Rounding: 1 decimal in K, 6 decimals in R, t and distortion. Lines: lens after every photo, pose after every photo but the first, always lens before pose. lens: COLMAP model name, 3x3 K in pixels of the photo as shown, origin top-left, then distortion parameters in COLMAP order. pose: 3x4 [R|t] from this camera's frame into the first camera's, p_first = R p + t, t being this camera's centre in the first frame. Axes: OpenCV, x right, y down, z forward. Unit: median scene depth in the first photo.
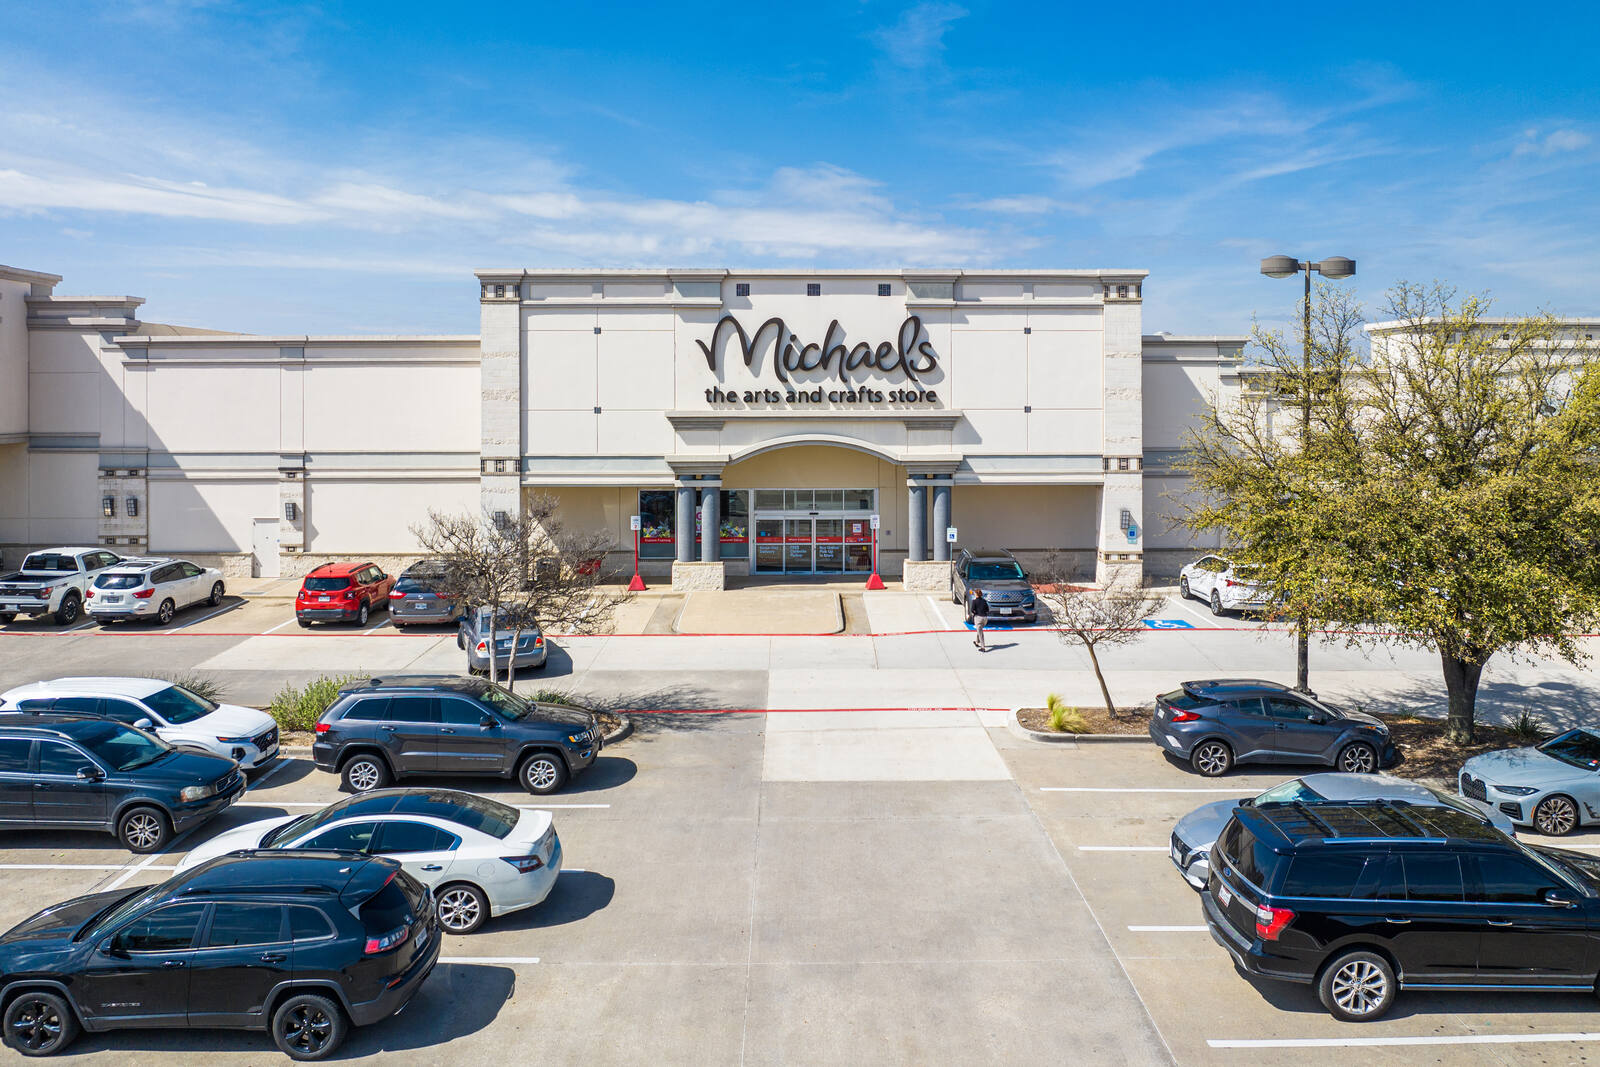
lens RADIAL K [[1208.4, 0, 873.8], [0, 1208.4, 435.1], [0, 0, 1]] dist [-0.042292, -0.000229]
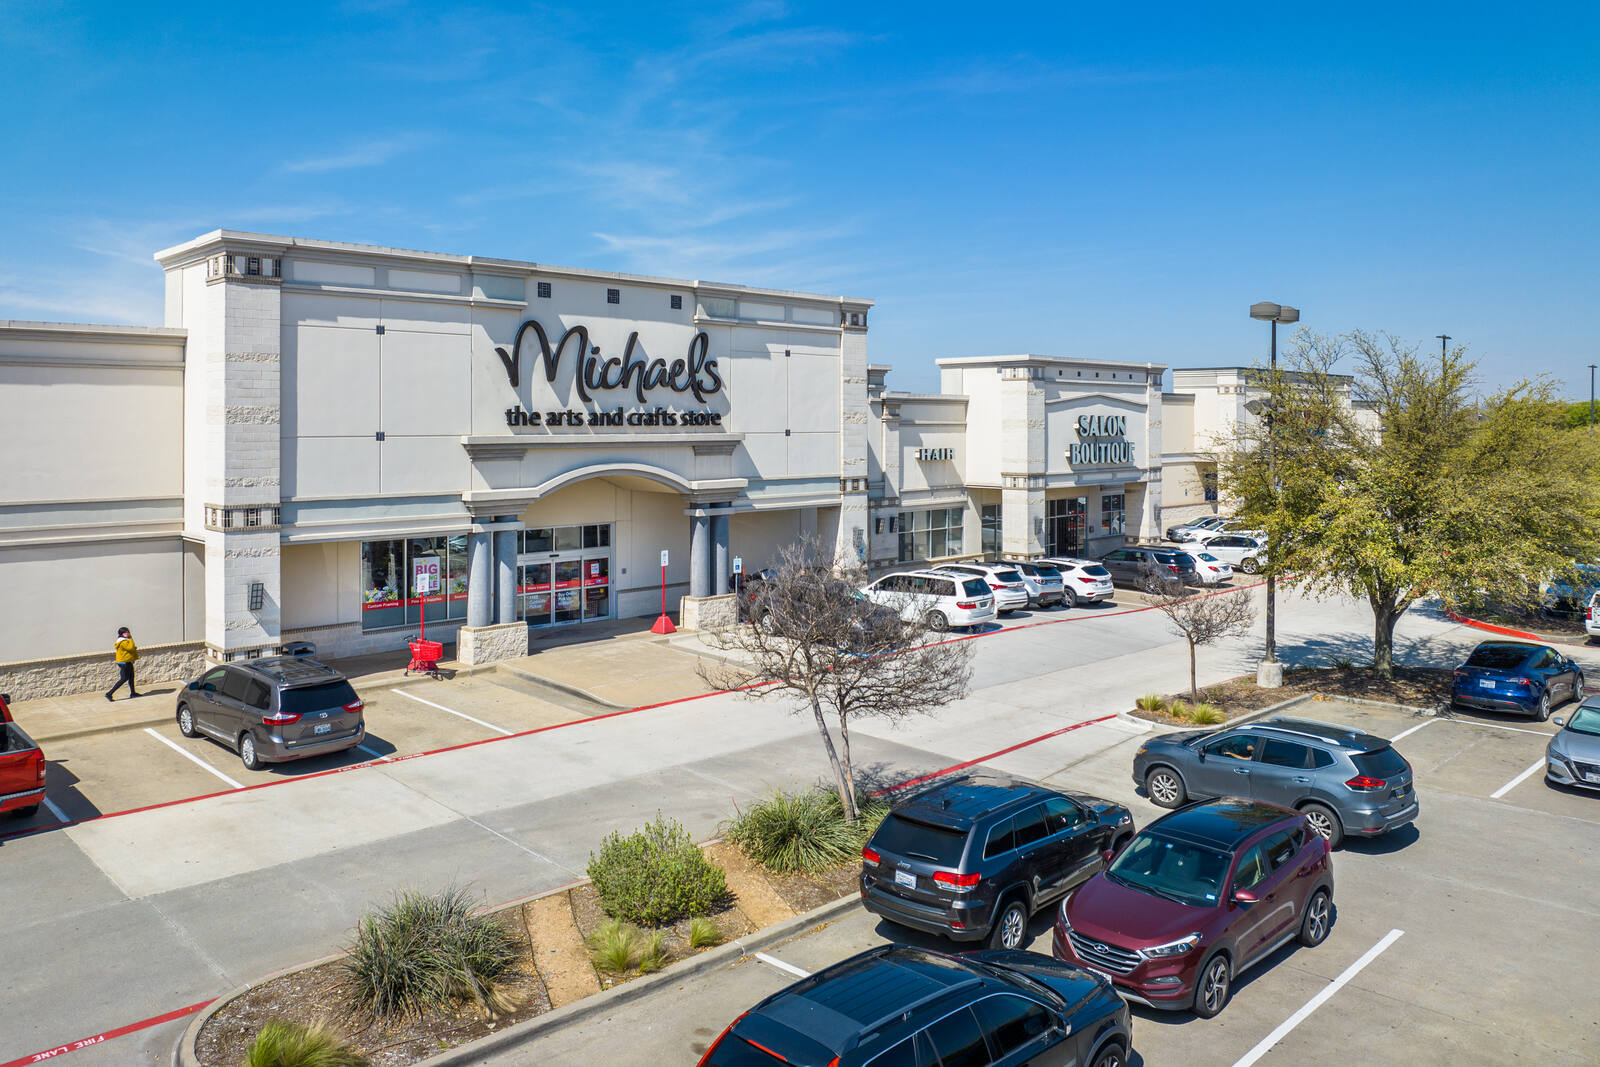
lens RADIAL K [[1208.4, 0, 873.8], [0, 1208.4, 435.1], [0, 0, 1]] dist [-0.042292, -0.000229]
pose [[0.712993, -0.005503, 0.701150, -0.524313], [0.017129, 0.999807, -0.009572, -0.008851], [-0.700962, 0.018834, 0.712950, 0.252569]]
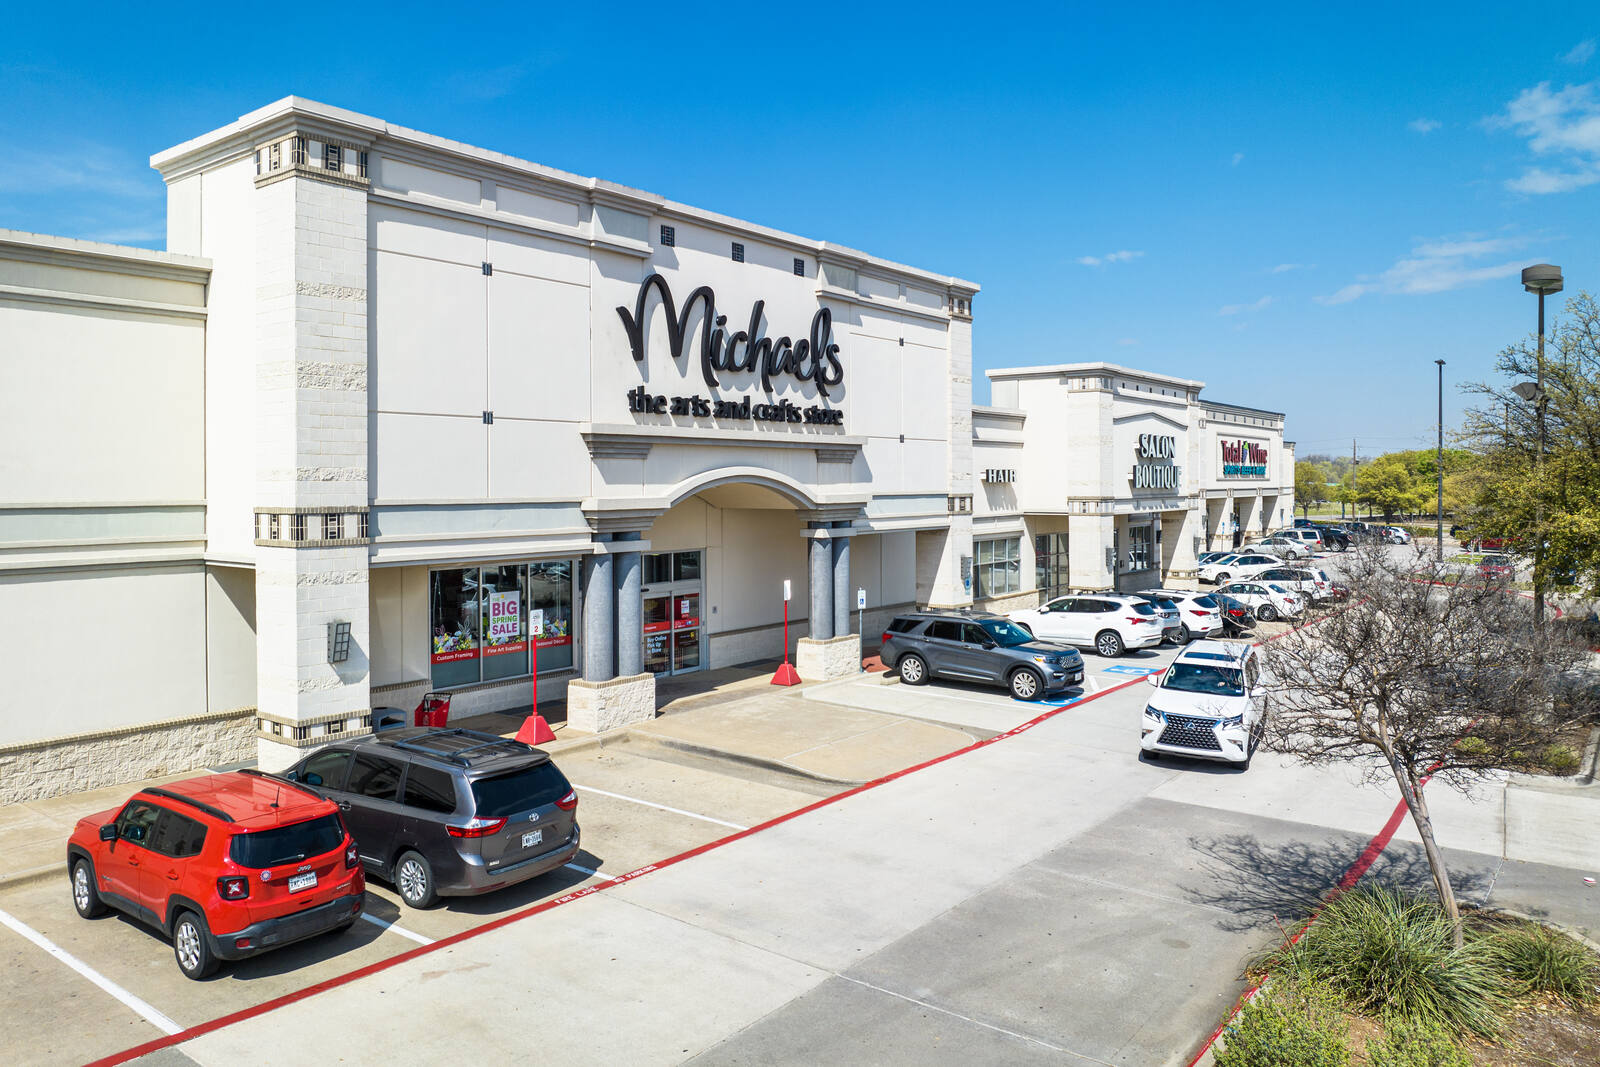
lens RADIAL K [[1187.9, 0, 838.6], [0, 1187.9, 498.0], [0, 0, 1]] dist [-0.040212, -0.004243]
pose [[0.628413, -0.014043, 0.777753, -0.532345], [0.028023, 0.999597, -0.004593, 0.021659], [-0.777375, 0.024681, 0.628553, 0.541809]]
